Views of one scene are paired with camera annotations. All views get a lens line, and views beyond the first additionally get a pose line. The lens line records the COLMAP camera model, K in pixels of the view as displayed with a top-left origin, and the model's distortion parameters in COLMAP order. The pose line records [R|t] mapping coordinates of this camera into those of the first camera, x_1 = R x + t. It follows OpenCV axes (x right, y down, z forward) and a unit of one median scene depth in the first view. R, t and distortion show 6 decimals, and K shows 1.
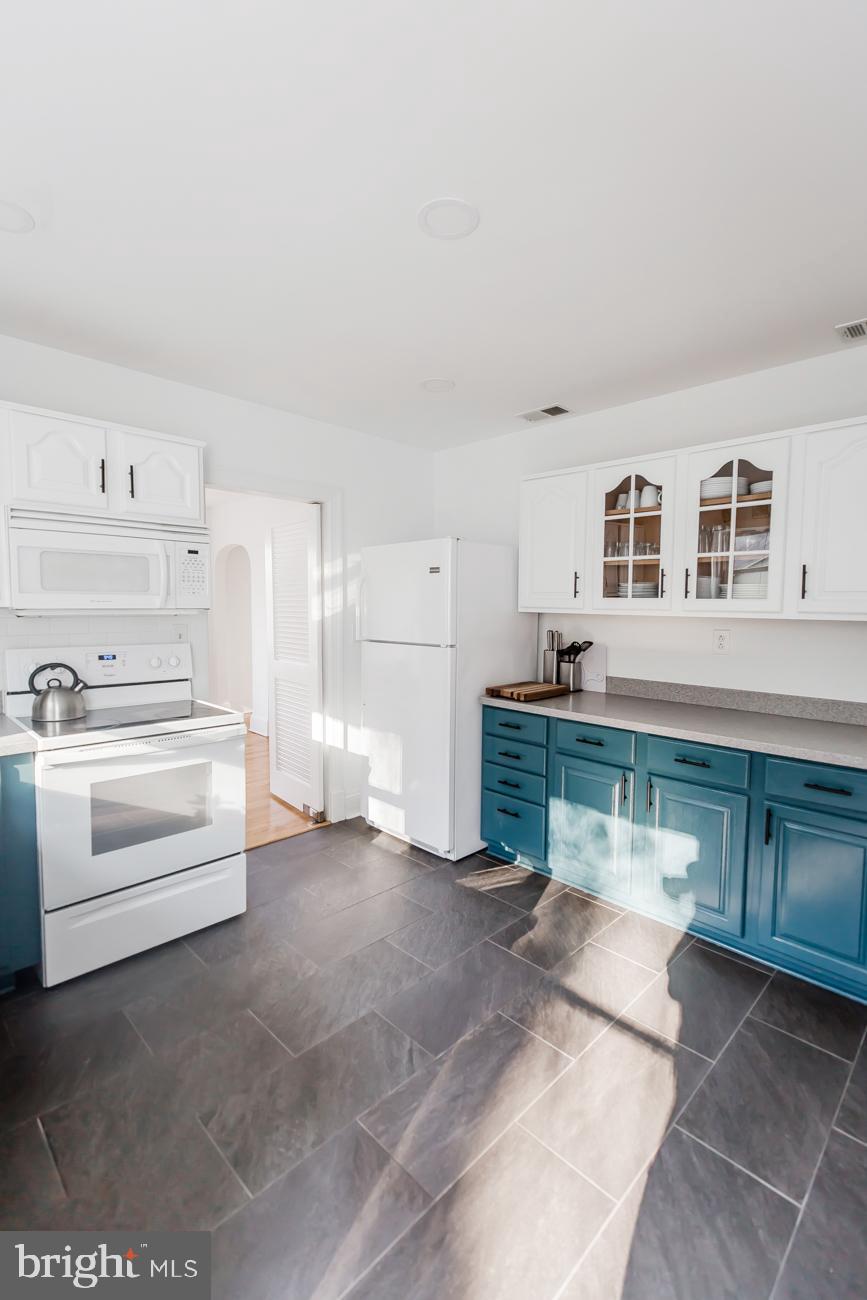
lens RADIAL K [[578.8, 0, 435.1], [0, 578.8, 644.3], [0, 0, 1]] dist [0.002174, -0.000367]
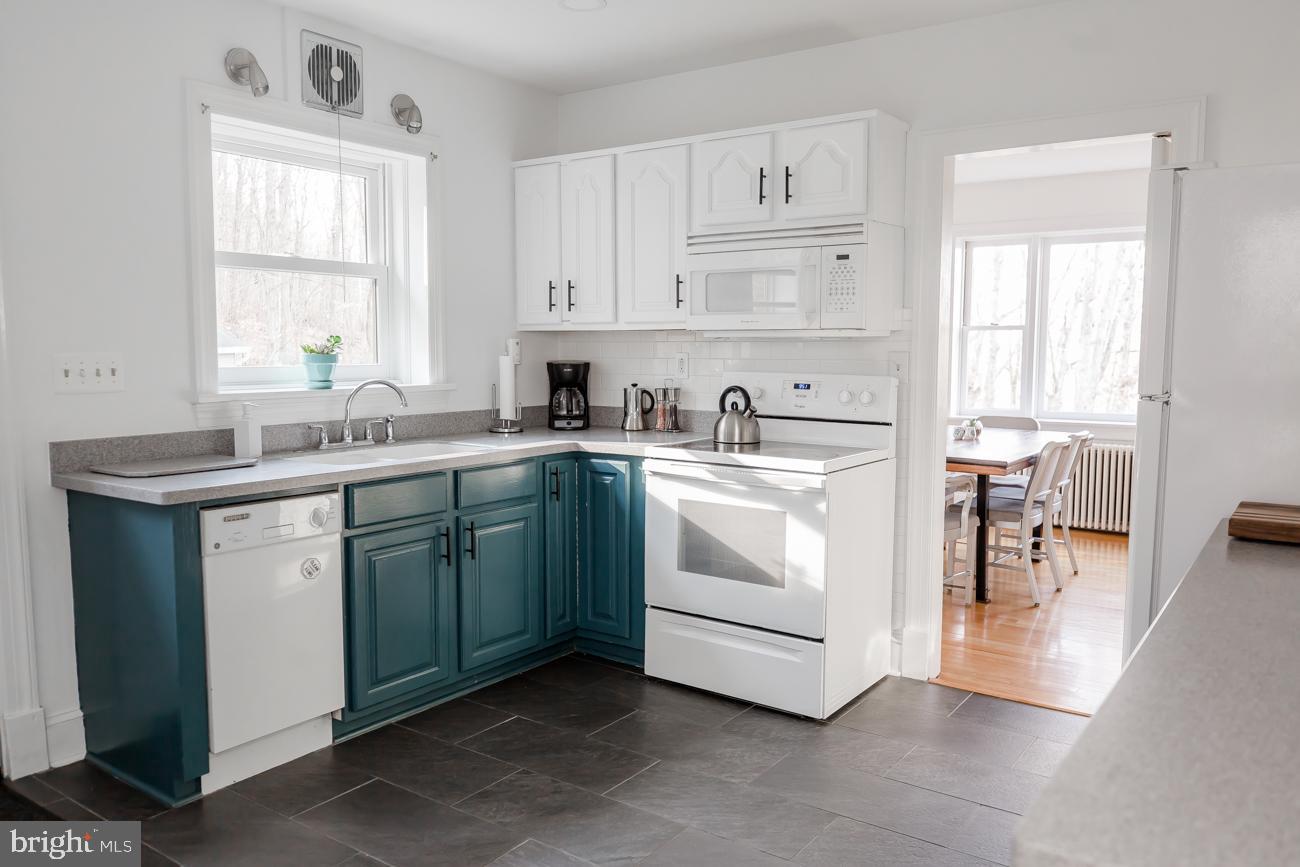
lens RADIAL K [[960.7, 0, 654.2], [0, 960.7, 439.1], [0, 0, 1]] dist [0.006026, -0.000028]
pose [[0.173185, 0.087091, -0.981031, 0.772643], [-0.072430, 0.994512, 0.075502, 0.007249], [0.982222, 0.057980, 0.178543, 0.474502]]
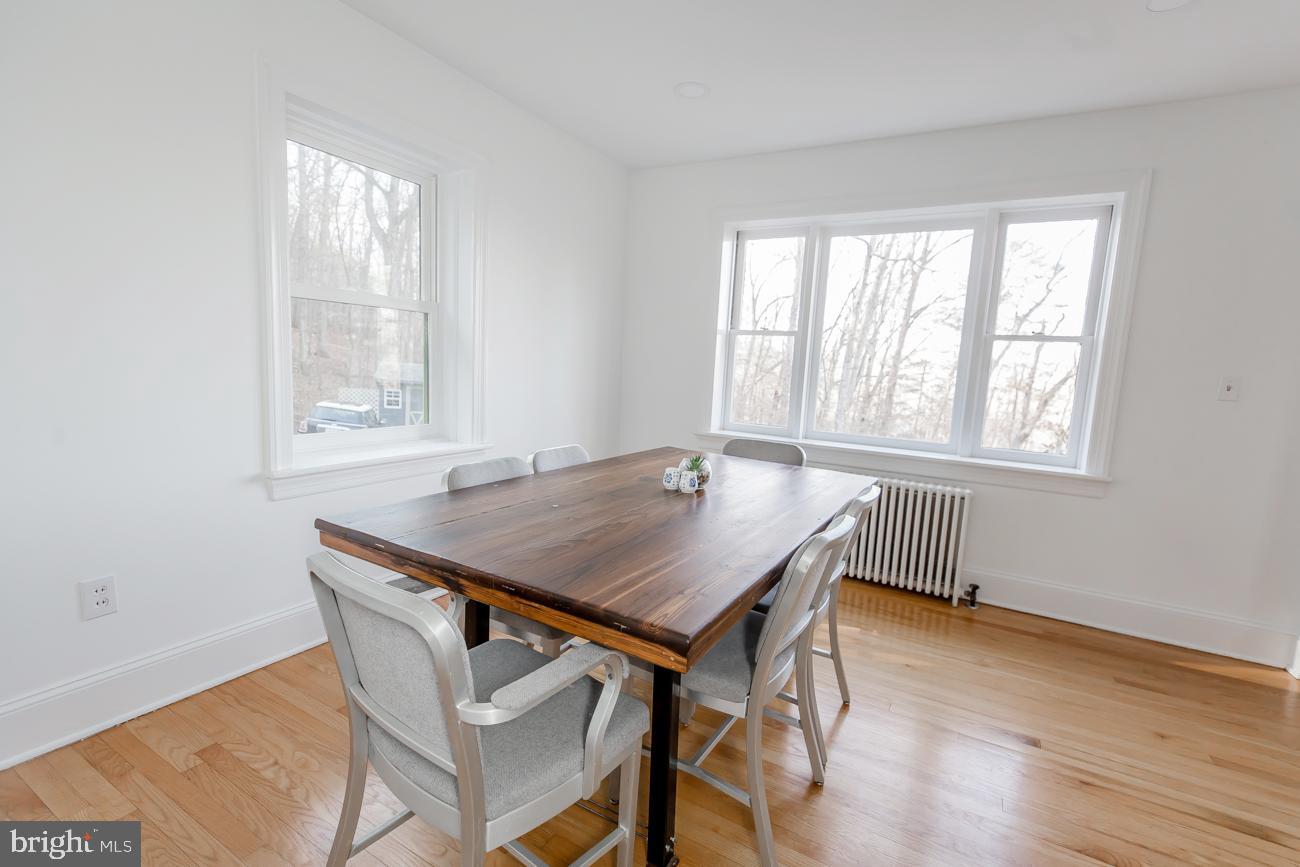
lens RADIAL K [[569.4, 0, 650.0], [0, 569.4, 433.5], [0, 0, 1]] dist [0.001399, -0.000061]
pose [[0.265157, 0.123133, -0.956311, -0.400509], [-0.119526, 0.988360, 0.094118, -0.020676], [0.956768, 0.089348, 0.276788, 1.217828]]
